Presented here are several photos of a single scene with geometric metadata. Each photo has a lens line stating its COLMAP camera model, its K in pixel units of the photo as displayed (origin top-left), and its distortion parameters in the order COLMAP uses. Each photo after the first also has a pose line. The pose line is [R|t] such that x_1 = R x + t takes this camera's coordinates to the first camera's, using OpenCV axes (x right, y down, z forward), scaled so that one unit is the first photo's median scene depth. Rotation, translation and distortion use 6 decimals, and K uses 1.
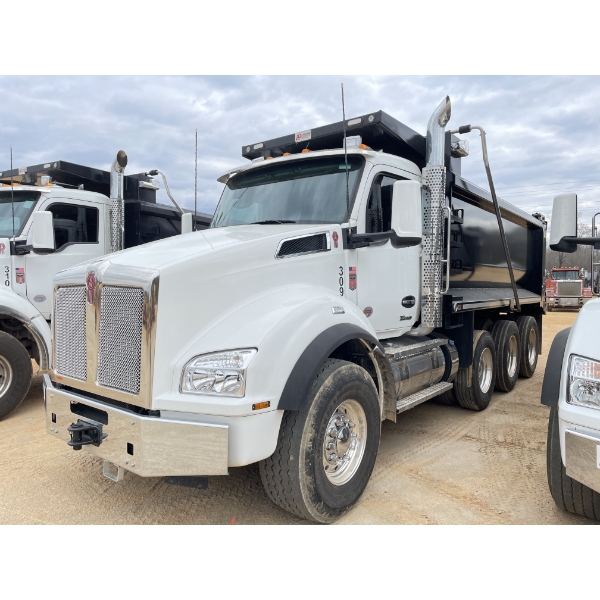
lens RADIAL K [[462.4, 0, 292.4], [0, 462.4, 290.9], [0, 0, 1]] dist [0.006738, 0.001014]
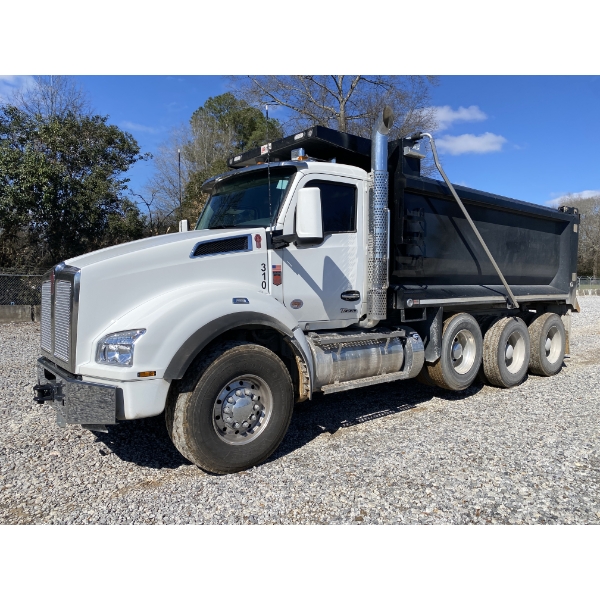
lens RADIAL K [[469.6, 0, 307.4], [0, 469.6, 289.3], [0, 0, 1]] dist [-0.002661, -0.001662]
pose [[0.980699, 0.001598, -0.195515, 0.443902], [-0.000887, 0.999993, 0.003725, 0.005605], [0.195519, -0.003479, 0.980694, -0.135487]]
